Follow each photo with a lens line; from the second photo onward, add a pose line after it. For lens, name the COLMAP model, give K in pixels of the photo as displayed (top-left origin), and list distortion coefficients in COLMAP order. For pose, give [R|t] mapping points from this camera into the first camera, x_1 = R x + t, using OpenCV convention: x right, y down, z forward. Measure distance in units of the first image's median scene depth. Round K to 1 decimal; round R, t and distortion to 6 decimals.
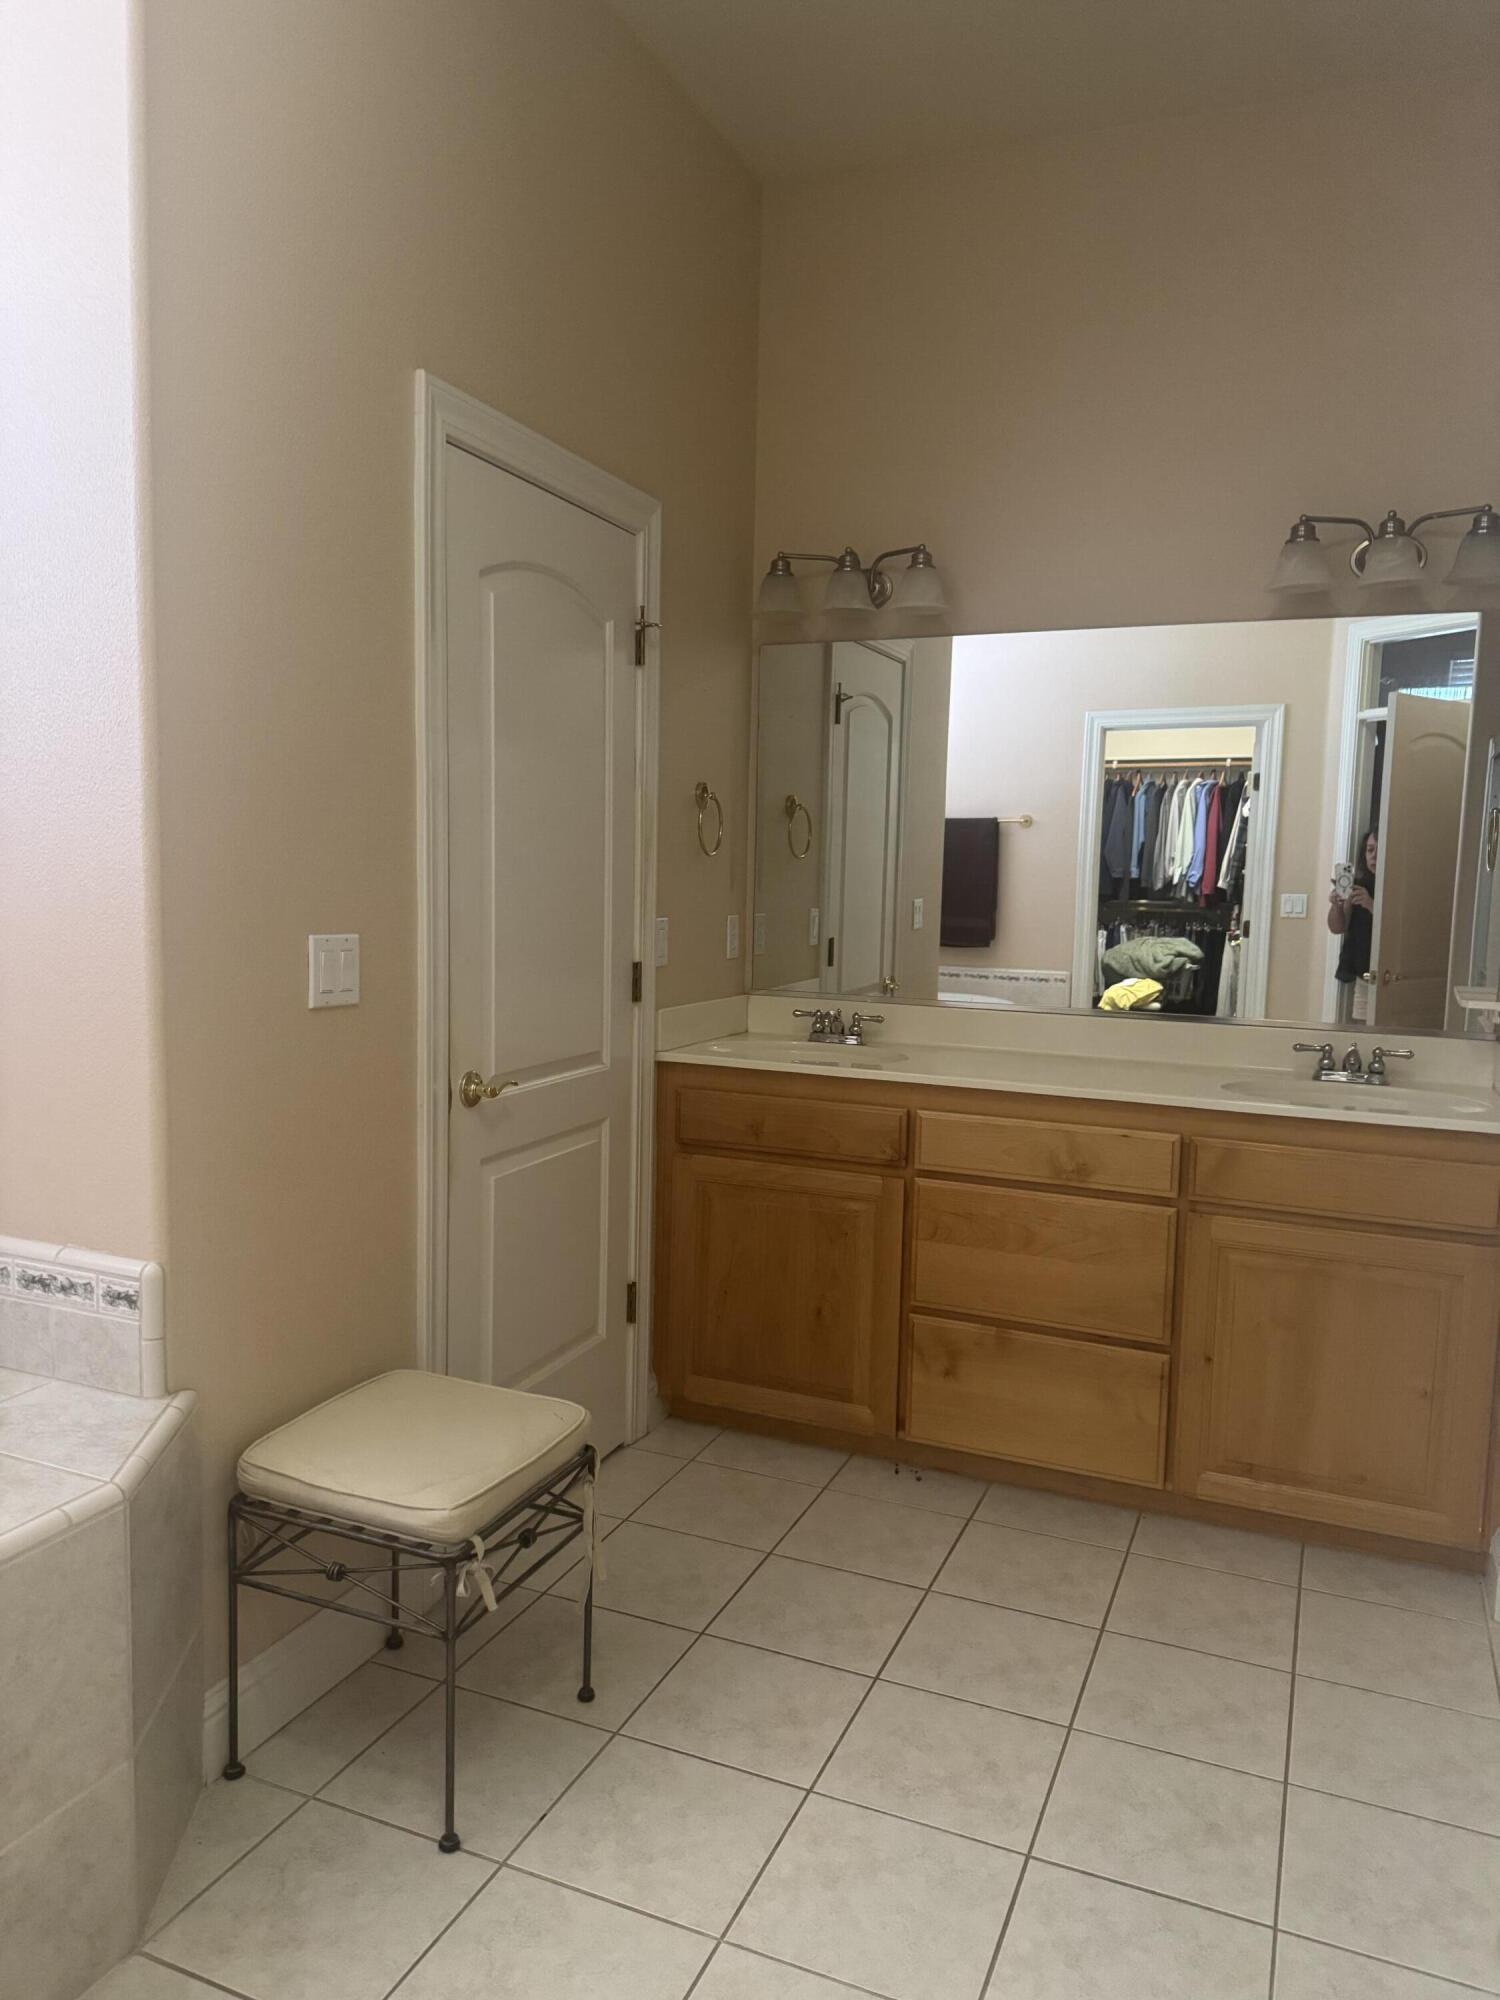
lens RADIAL K [[1427.1, 0, 701.0], [0, 1427.1, 1002.7], [0, 0, 1]] dist [0.041187, -0.042806]
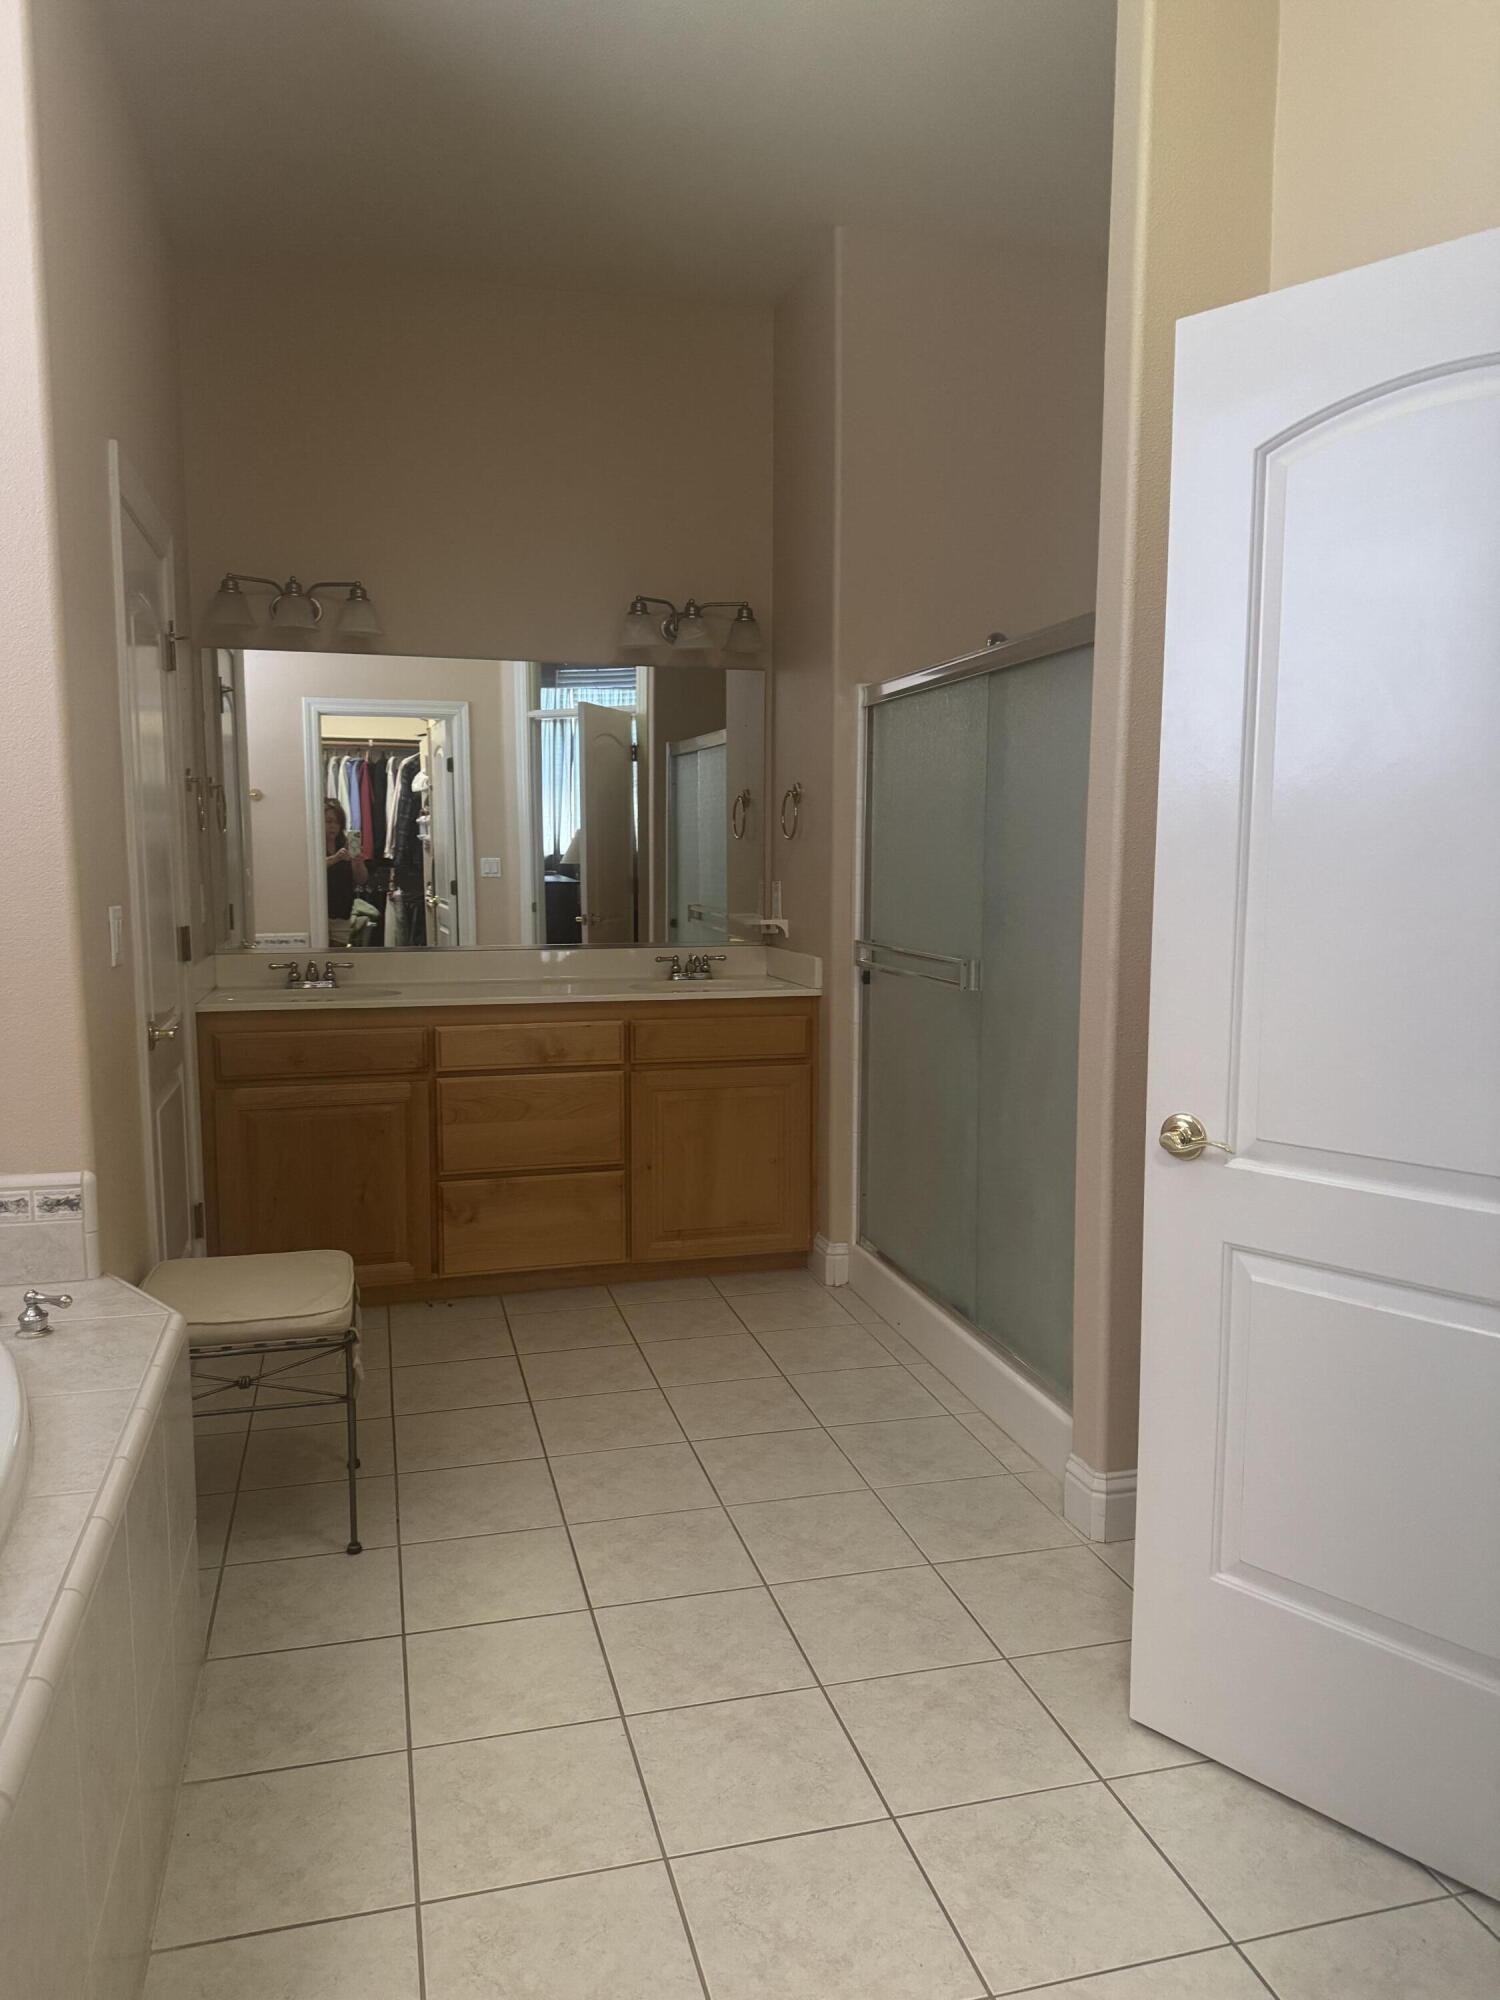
lens RADIAL K [[1427.1, 0, 753.1], [0, 1427.1, 1011.4], [0, 0, 1]] dist [0.041187, -0.042806]
pose [[0.778467, -0.095086, 0.620441, -0.468266], [0.077844, 0.995453, 0.054888, 0.013114], [-0.622840, 0.005569, 0.782330, -0.227654]]
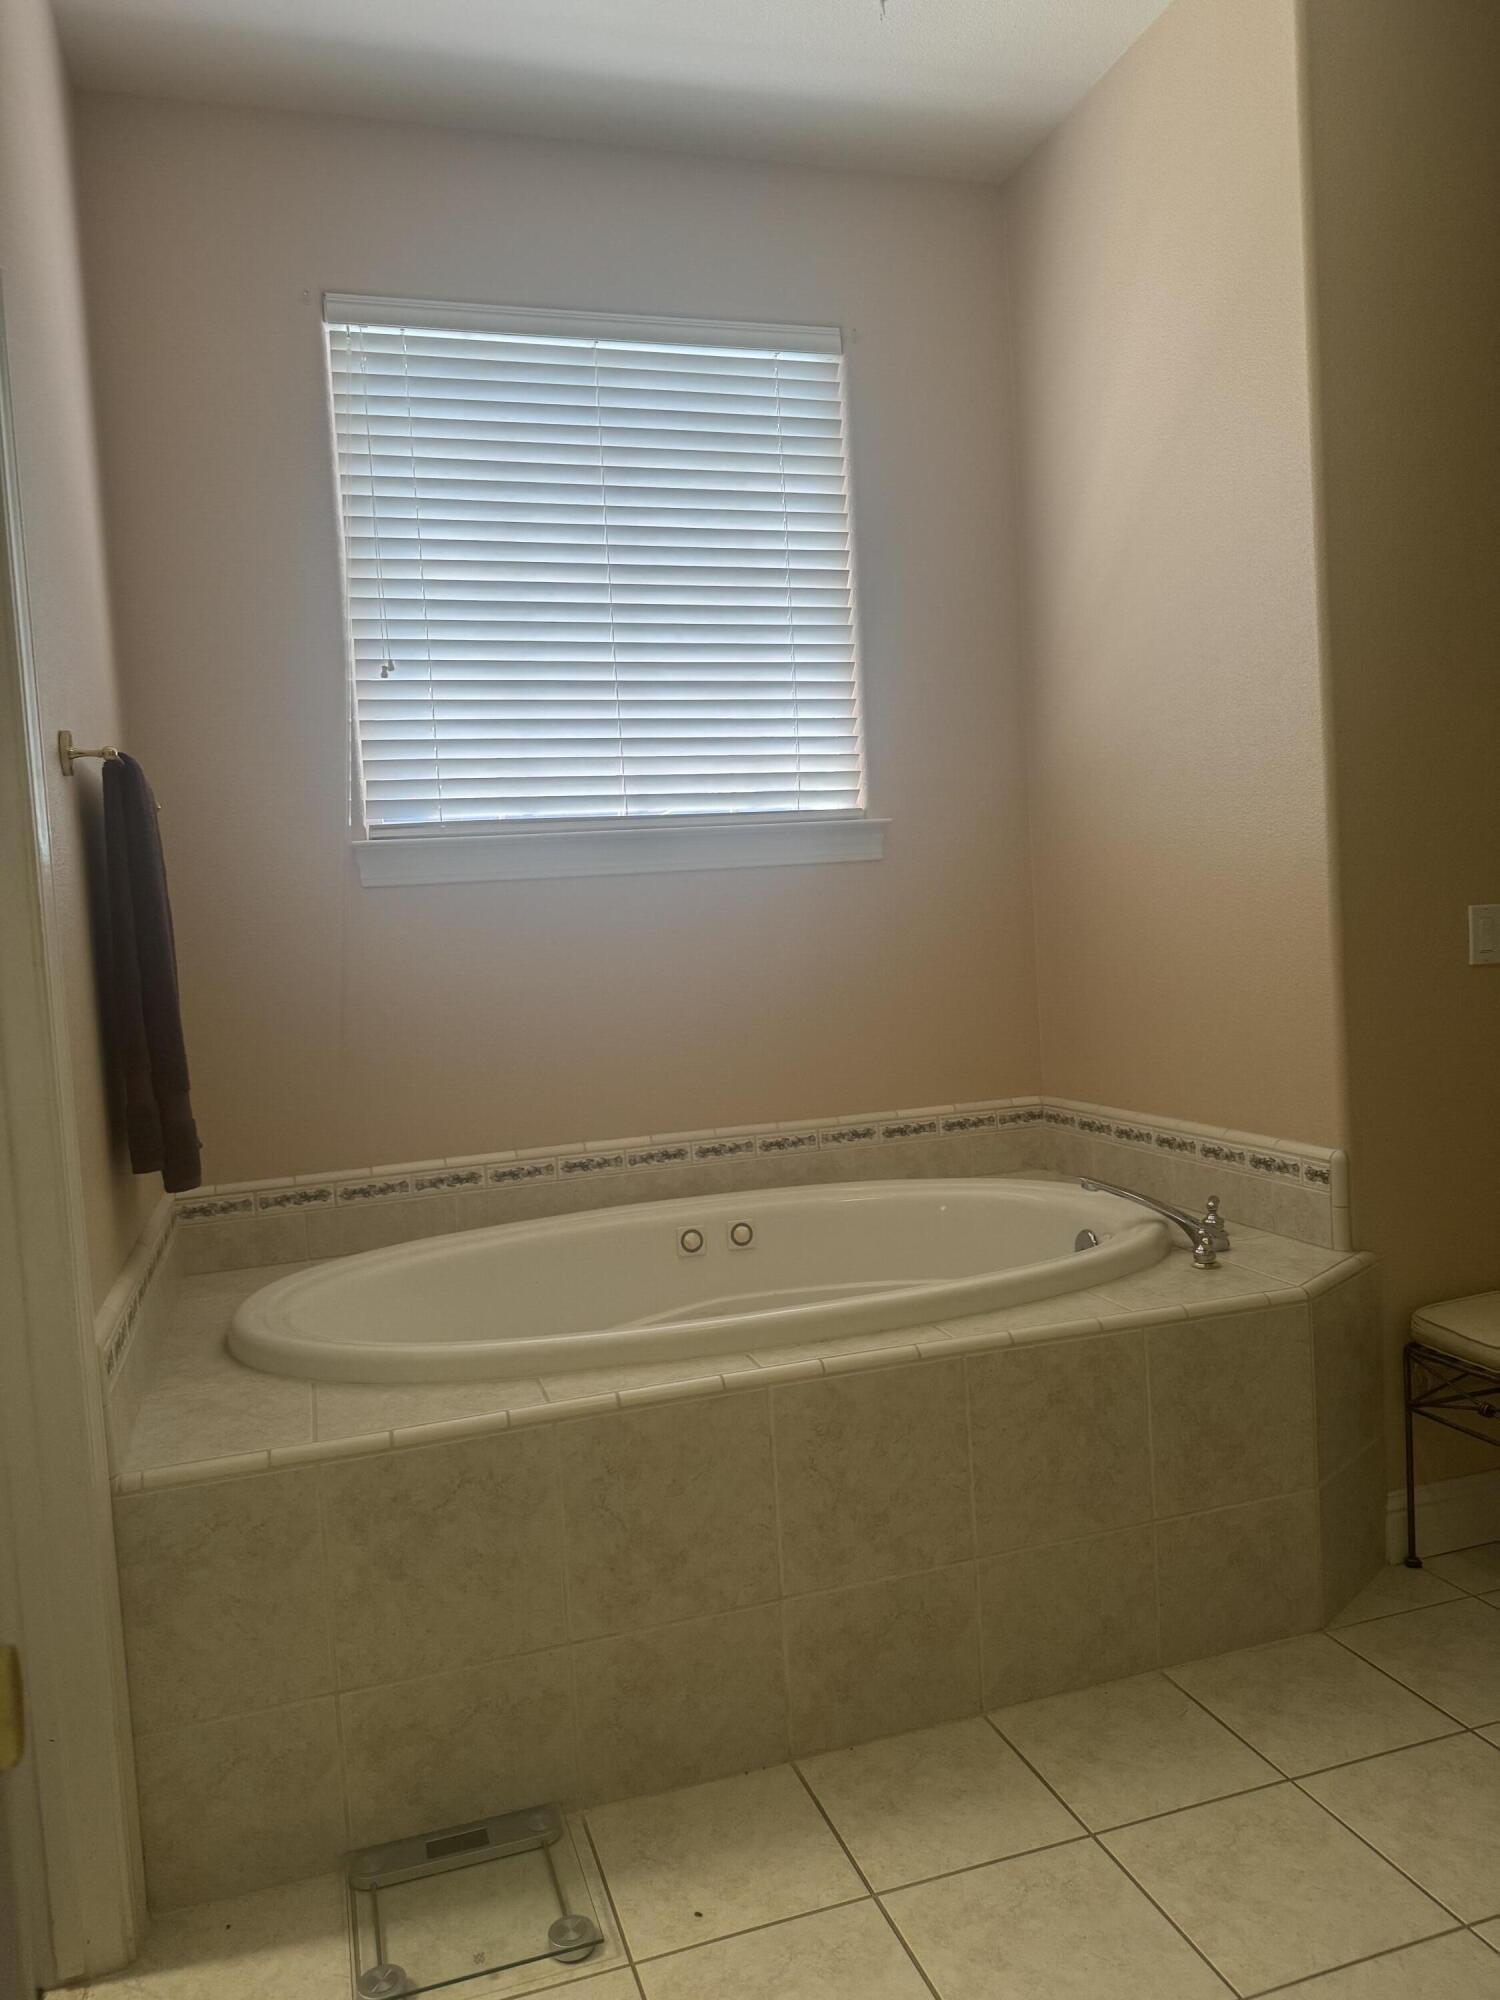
lens RADIAL K [[1427.1, 0, 752.4], [0, 1427.1, 997.8], [0, 0, 1]] dist [0.041187, -0.042806]
pose [[0.672283, -0.017196, -0.740094, 0.170056], [-0.010925, 0.999391, -0.033144, 0.059349], [0.740214, 0.030368, 0.671686, -0.220580]]
